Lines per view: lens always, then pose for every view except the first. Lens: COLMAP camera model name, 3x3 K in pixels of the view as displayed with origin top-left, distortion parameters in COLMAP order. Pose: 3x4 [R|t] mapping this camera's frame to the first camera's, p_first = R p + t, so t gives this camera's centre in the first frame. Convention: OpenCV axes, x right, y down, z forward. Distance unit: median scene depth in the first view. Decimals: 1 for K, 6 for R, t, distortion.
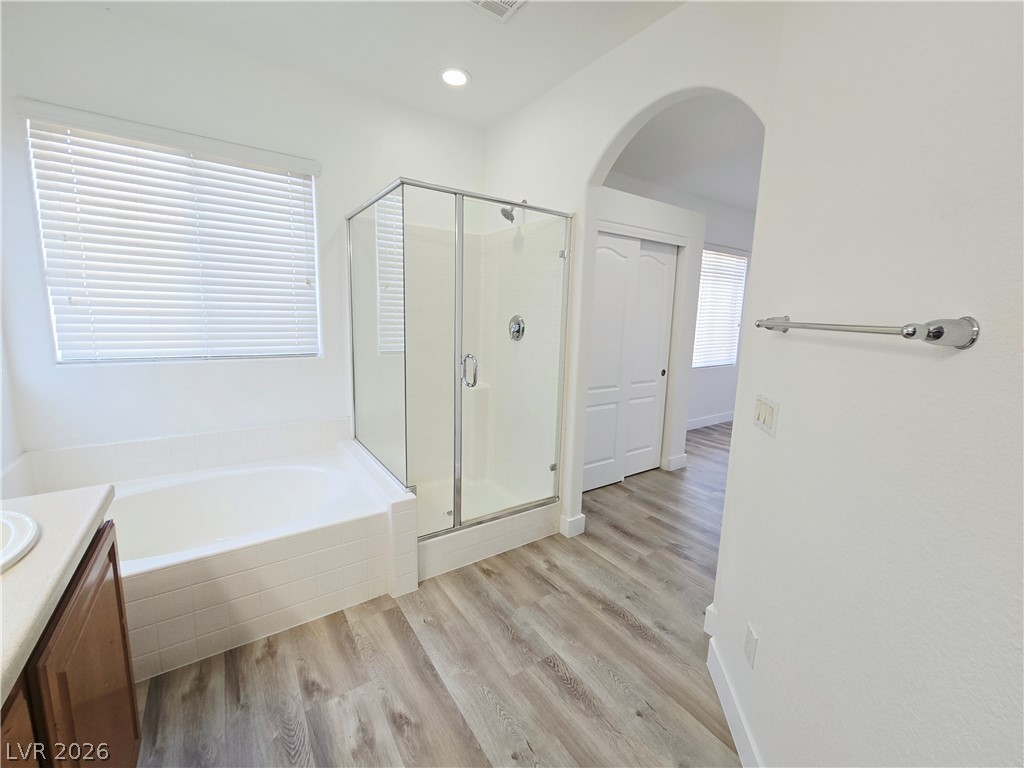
lens RADIAL K [[422.7, 0, 511.7], [0, 422.7, 375.7], [0, 0, 1]] dist [0.000737, 0.000765]
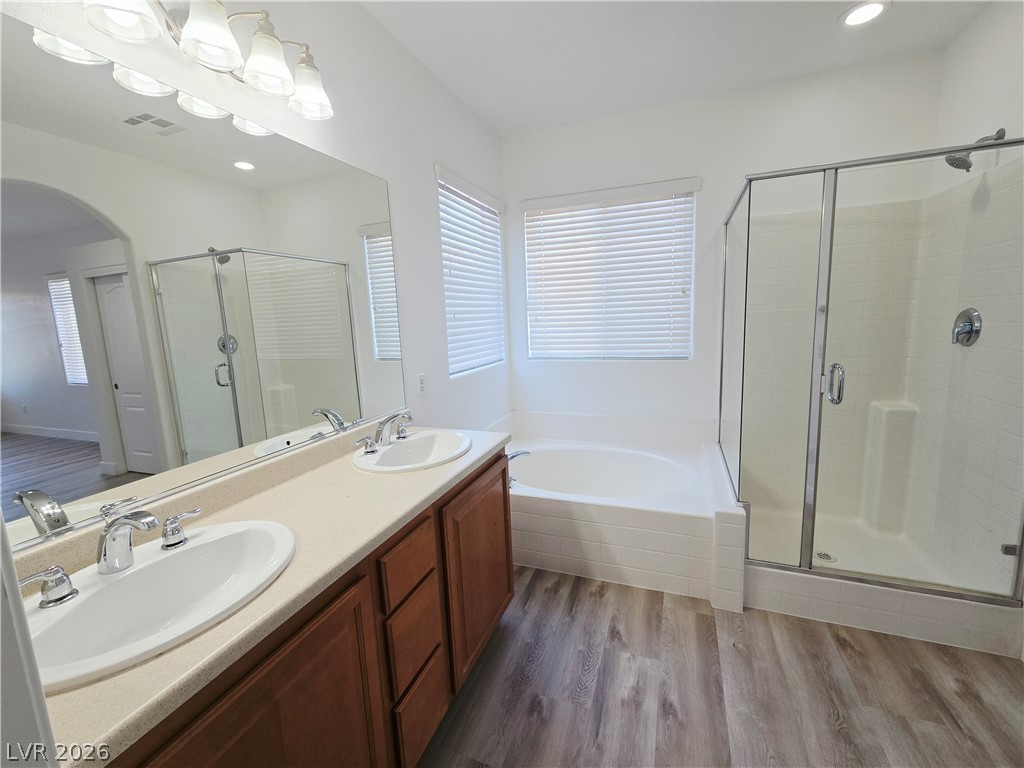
lens RADIAL K [[422.7, 0, 511.7], [0, 422.7, 375.7], [0, 0, 1]] dist [0.000737, 0.000765]
pose [[0.562759, 0.065789, -0.823999, 0.237008], [-0.068067, 0.997131, 0.033124, -0.013510], [0.823814, 0.037446, 0.565623, 0.036580]]
